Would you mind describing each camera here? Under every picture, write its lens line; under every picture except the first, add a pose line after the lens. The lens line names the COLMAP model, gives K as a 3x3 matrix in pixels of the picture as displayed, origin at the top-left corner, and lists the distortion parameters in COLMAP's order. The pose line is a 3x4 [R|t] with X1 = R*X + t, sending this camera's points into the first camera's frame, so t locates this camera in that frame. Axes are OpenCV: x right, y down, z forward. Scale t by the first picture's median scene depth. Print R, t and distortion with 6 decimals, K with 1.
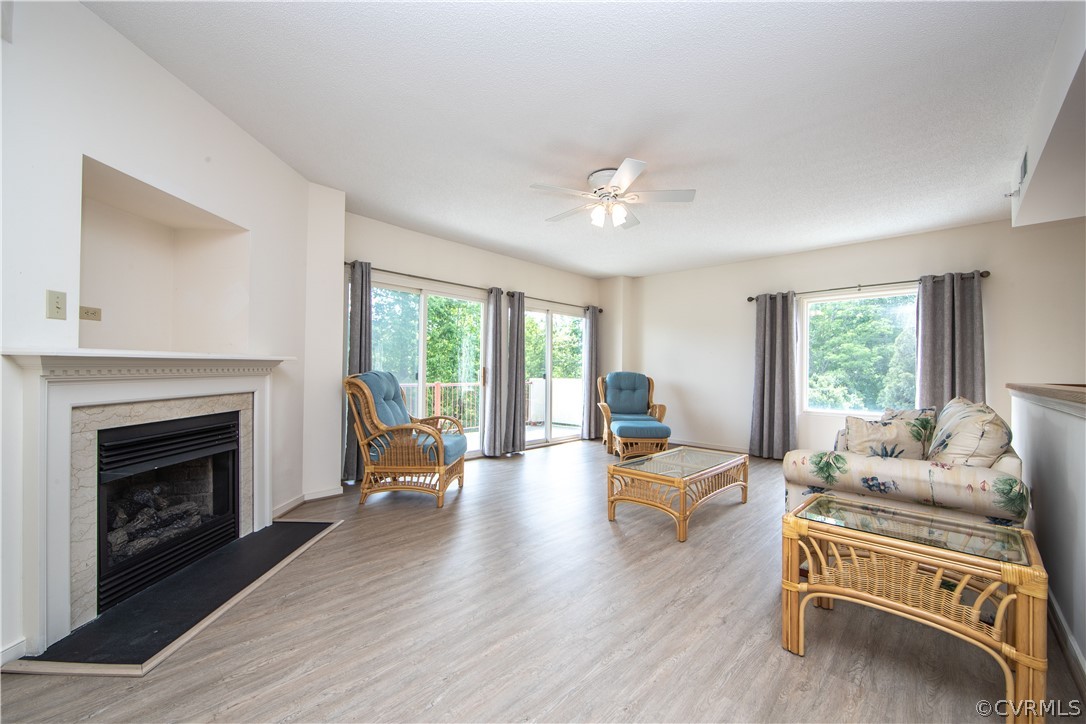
lens RADIAL K [[440.7, 0, 544.5], [0, 440.7, 367.1], [0, 0, 1]] dist [-0.010779, -0.000311]
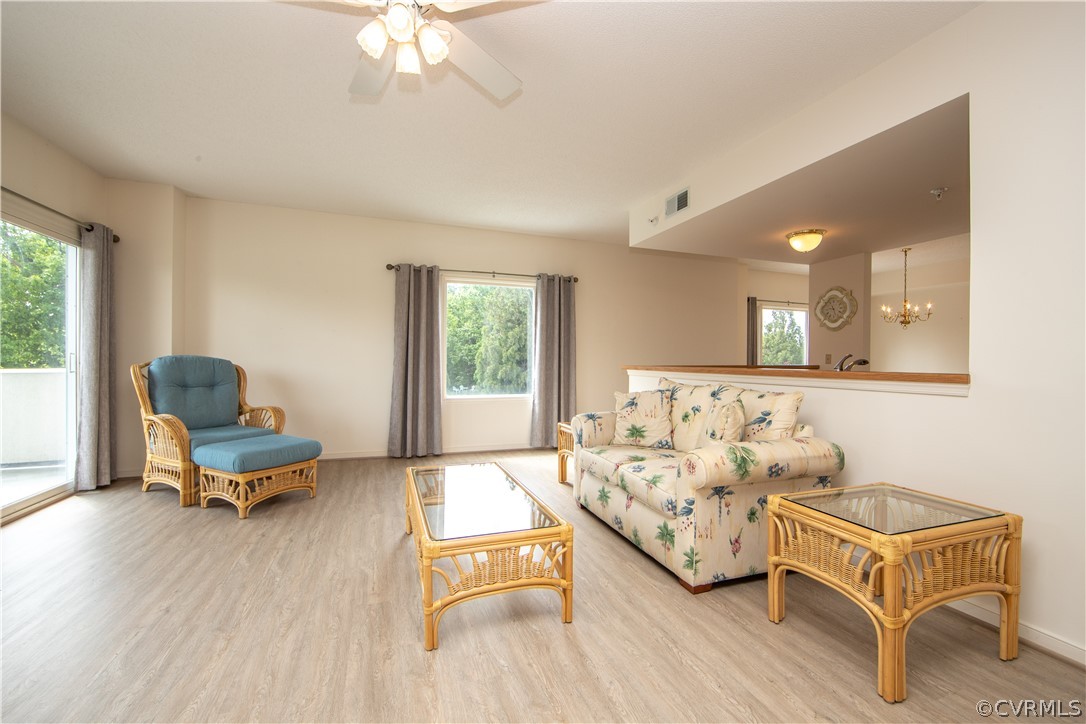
lens RADIAL K [[440.7, 0, 544.4], [0, 440.7, 364.9], [0, 0, 1]] dist [-0.010779, -0.000311]
pose [[0.448144, -0.014698, 0.893840, -0.134700], [-0.012981, 0.999652, 0.022946, 0.004523], [-0.893867, -0.021886, 0.447798, 0.376399]]
